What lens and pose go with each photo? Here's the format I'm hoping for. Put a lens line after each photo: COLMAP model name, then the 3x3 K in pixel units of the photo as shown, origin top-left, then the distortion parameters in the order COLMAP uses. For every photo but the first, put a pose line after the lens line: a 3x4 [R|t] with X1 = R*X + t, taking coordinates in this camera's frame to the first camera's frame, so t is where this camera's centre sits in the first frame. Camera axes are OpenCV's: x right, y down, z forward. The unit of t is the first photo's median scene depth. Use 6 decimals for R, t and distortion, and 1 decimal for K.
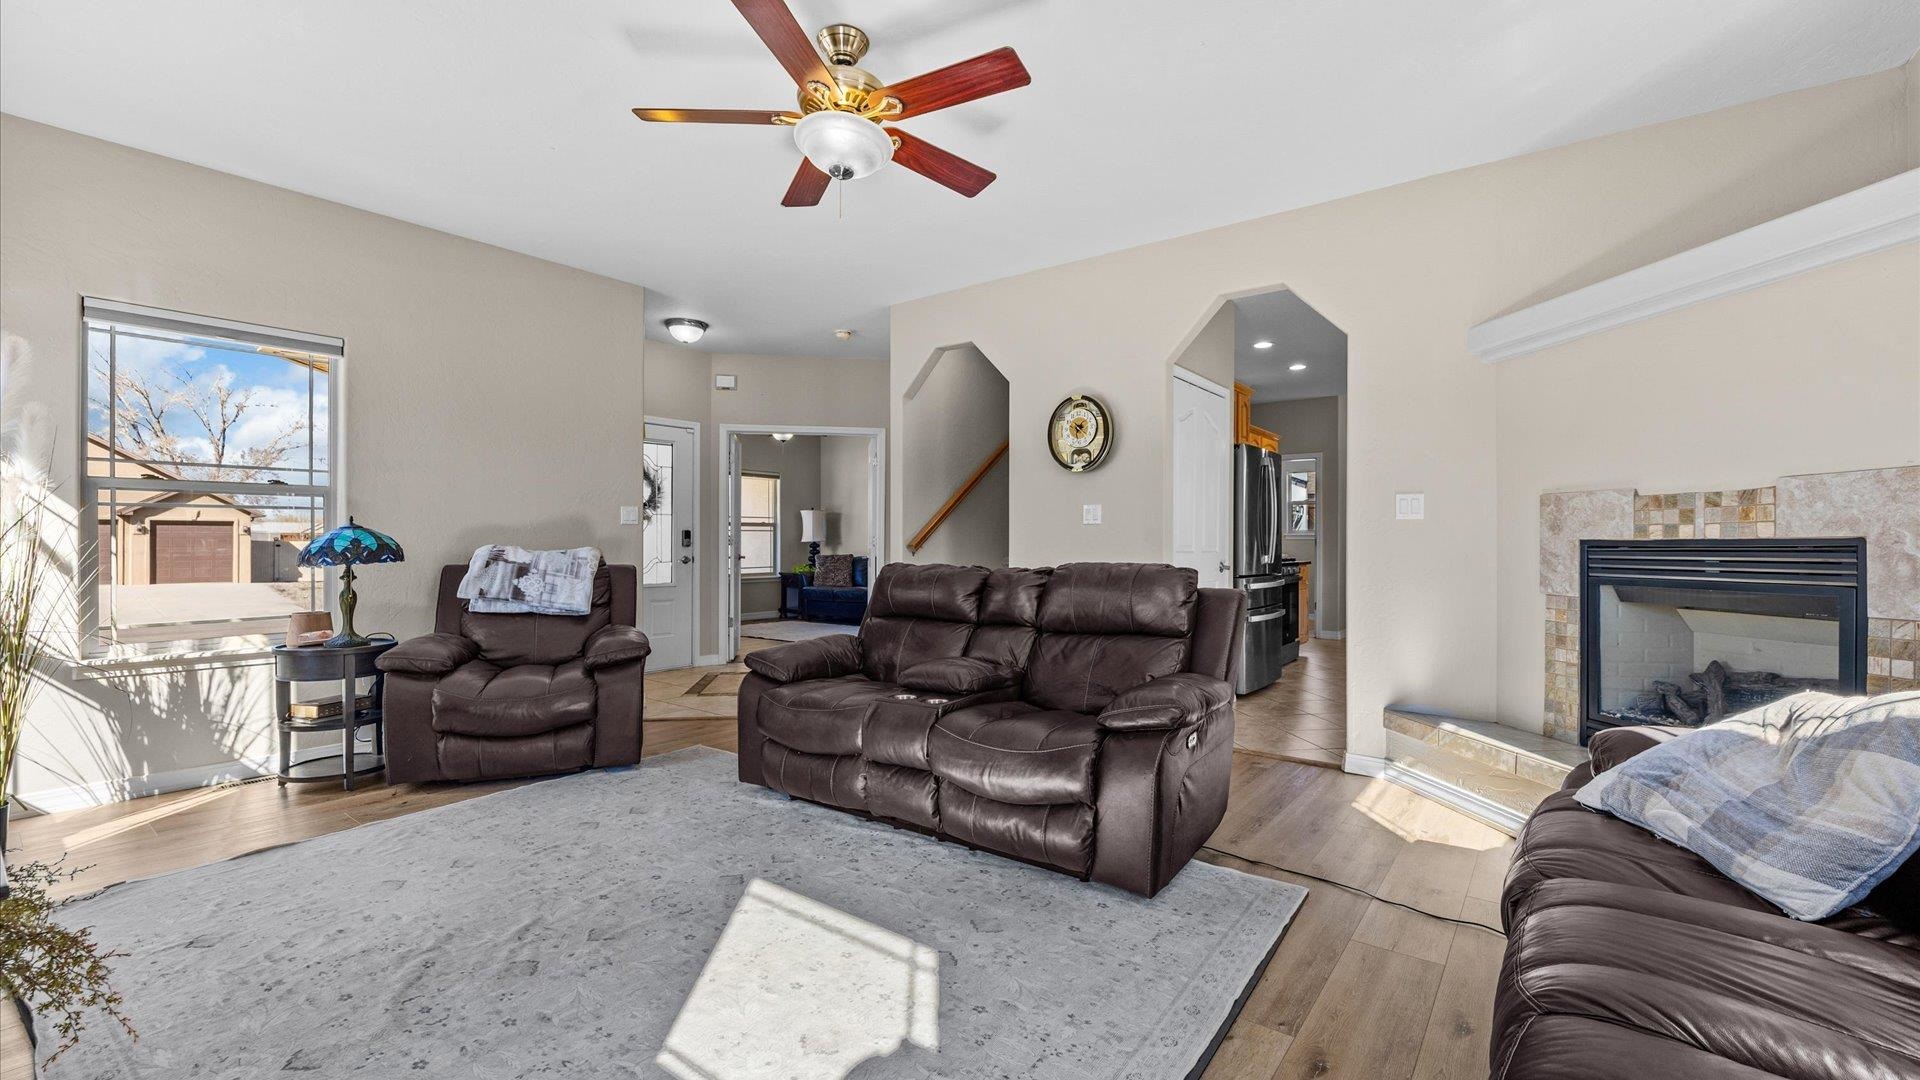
lens RADIAL K [[792.4, 0, 966.0], [0, 792.4, 537.0], [0, 0, 1]] dist [-0.012414, 0.000195]
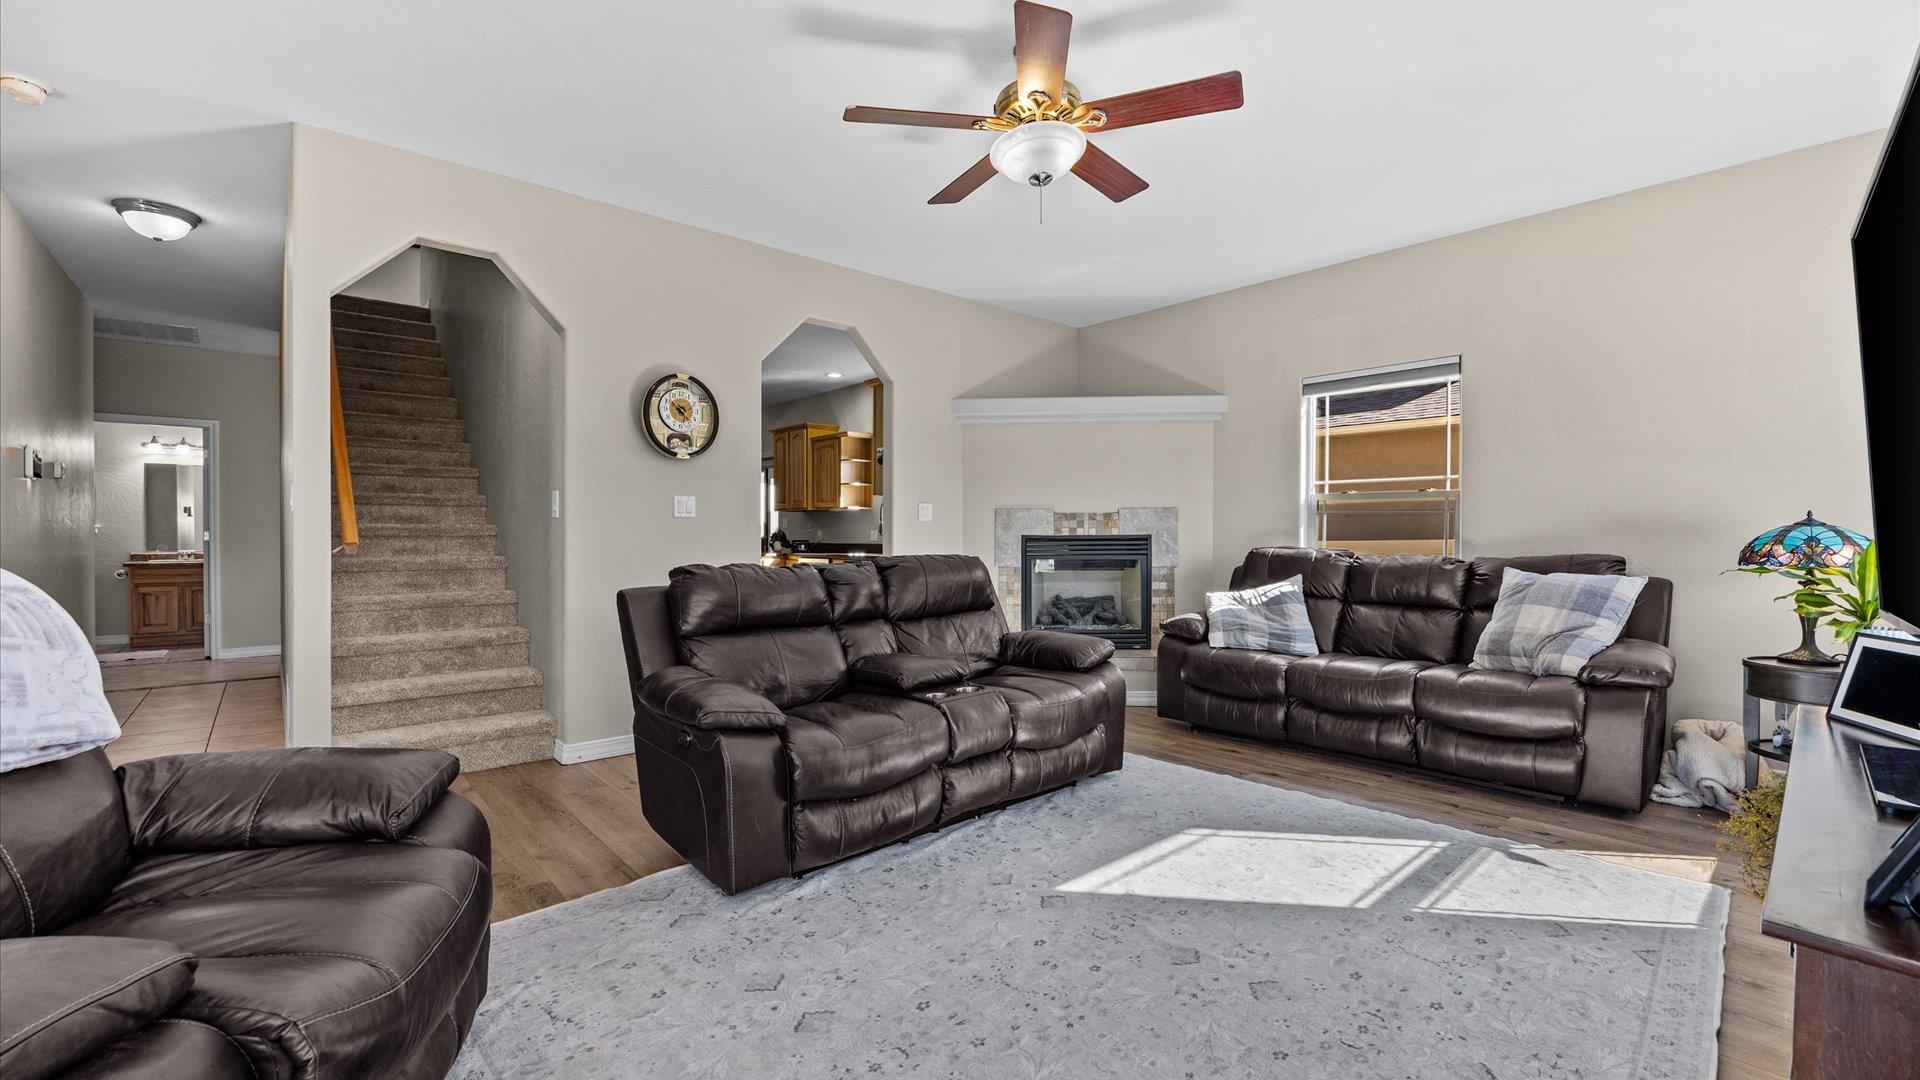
lens RADIAL K [[792.4, 0, 966.0], [0, 792.4, 537.0], [0, 0, 1]] dist [-0.012414, 0.000195]
pose [[0.190168, -0.003048, 0.981747, -1.147747], [-0.006658, 0.999968, 0.004395, 0.000522], [-0.981729, -0.007373, 0.190142, 0.864641]]
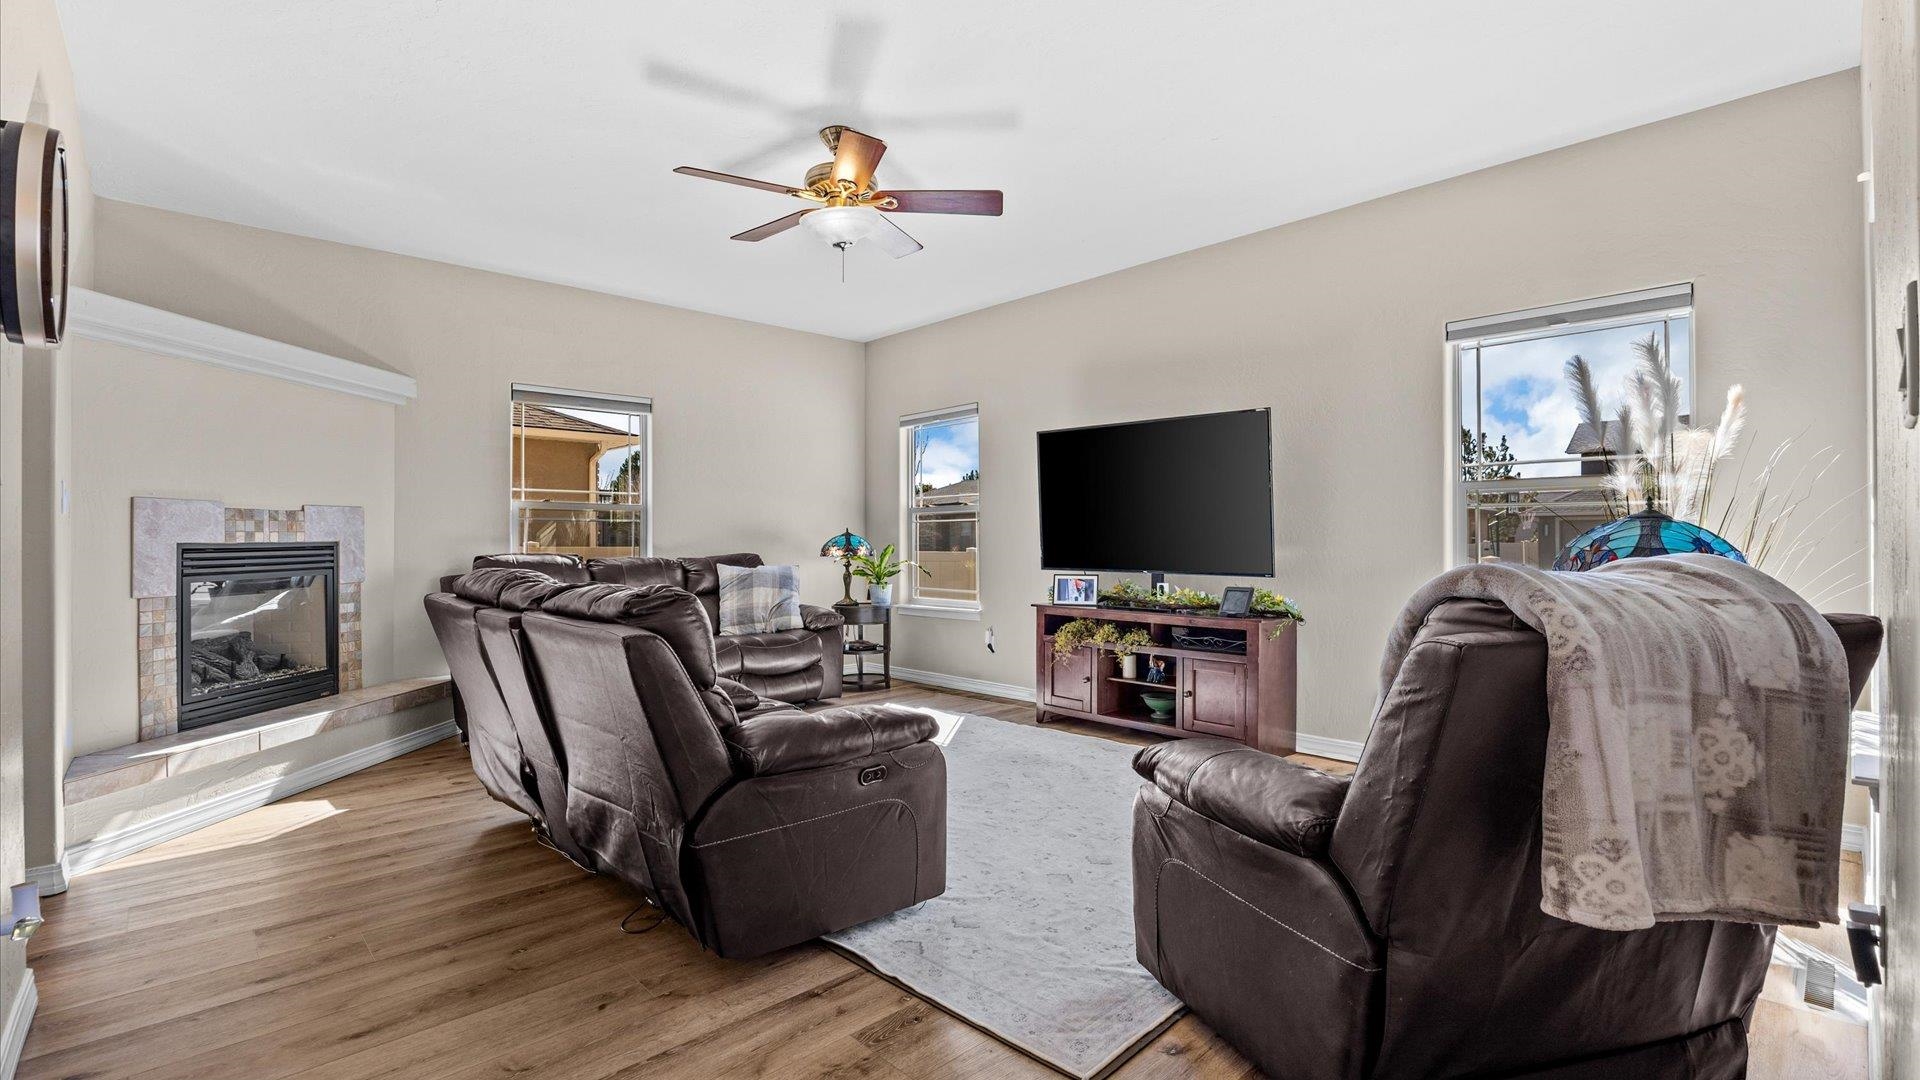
lens RADIAL K [[859.6, 0, 969.2], [0, 859.6, 533.2], [0, 0, 1]] dist [-0.001633, 0.000177]
pose [[-0.987921, -0.001946, 0.154944, -0.540995], [-0.003785, 0.999926, -0.011573, -0.001028], [-0.154910, -0.012020, -0.987855, 2.223472]]
